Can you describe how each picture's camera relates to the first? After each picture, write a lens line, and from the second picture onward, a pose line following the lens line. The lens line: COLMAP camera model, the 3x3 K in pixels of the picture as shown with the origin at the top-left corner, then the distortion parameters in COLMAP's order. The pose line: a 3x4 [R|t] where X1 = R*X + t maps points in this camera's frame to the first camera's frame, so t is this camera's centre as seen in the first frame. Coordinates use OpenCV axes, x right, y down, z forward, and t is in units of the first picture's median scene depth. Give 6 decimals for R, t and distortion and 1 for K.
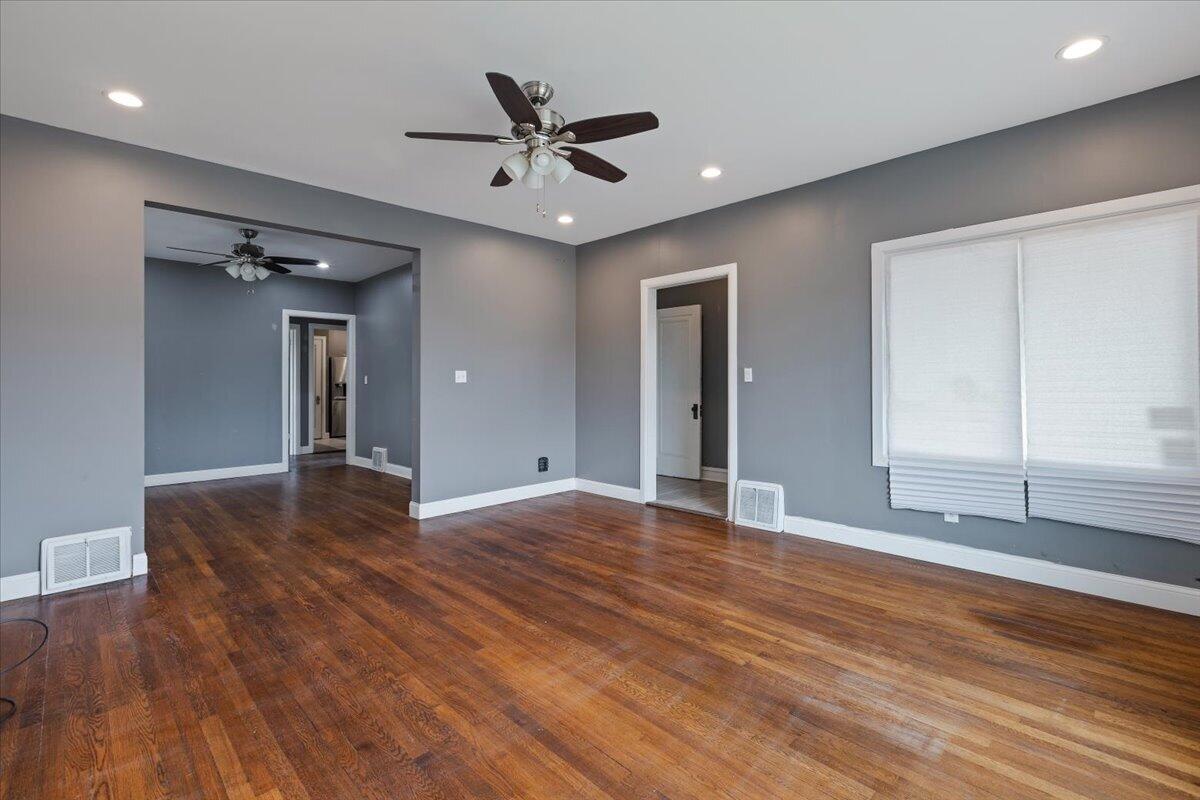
lens RADIAL K [[532.0, 0, 599.0], [0, 532.0, 387.7], [0, 0, 1]] dist [-0.000965, -0.000013]
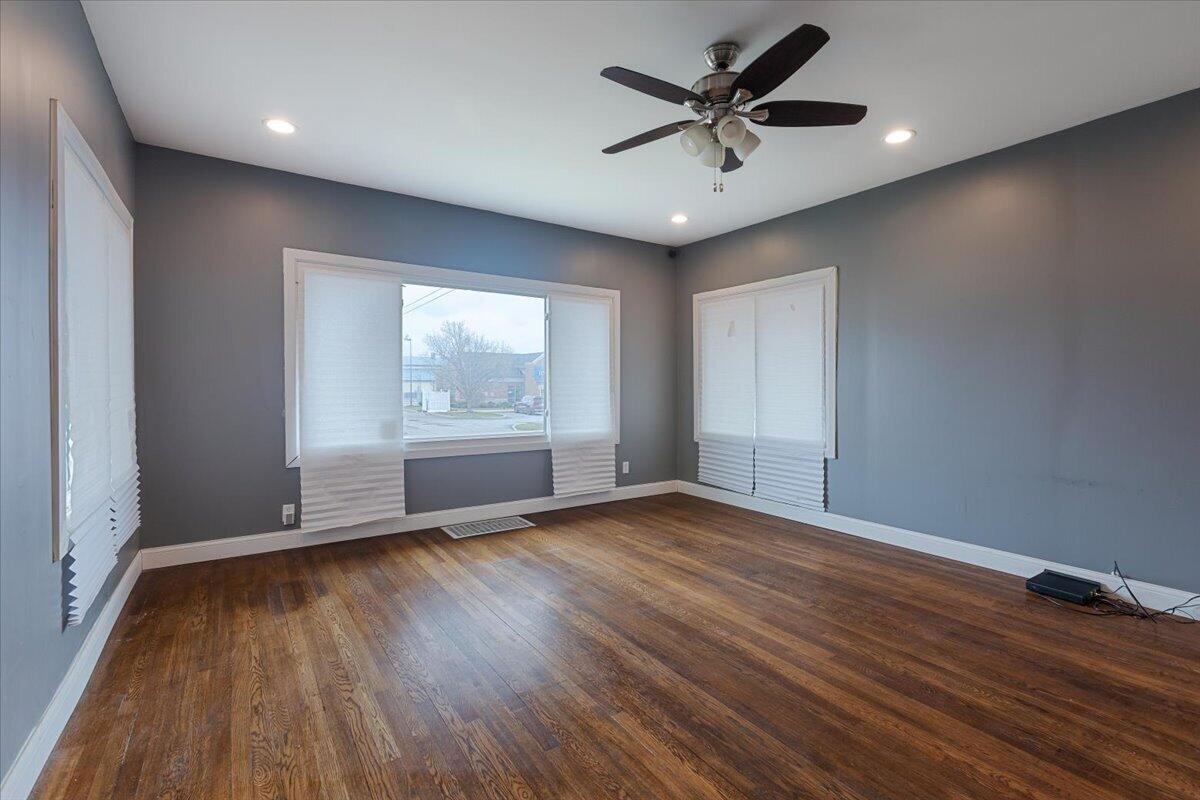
lens RADIAL K [[532.0, 0, 599.0], [0, 532.0, 387.7], [0, 0, 1]] dist [-0.000965, -0.000013]
pose [[-0.981907, 0.003010, 0.189338, -0.084324], [0.006920, 0.999776, 0.019997, -0.024866], [-0.189236, 0.020945, -0.981708, 1.922128]]
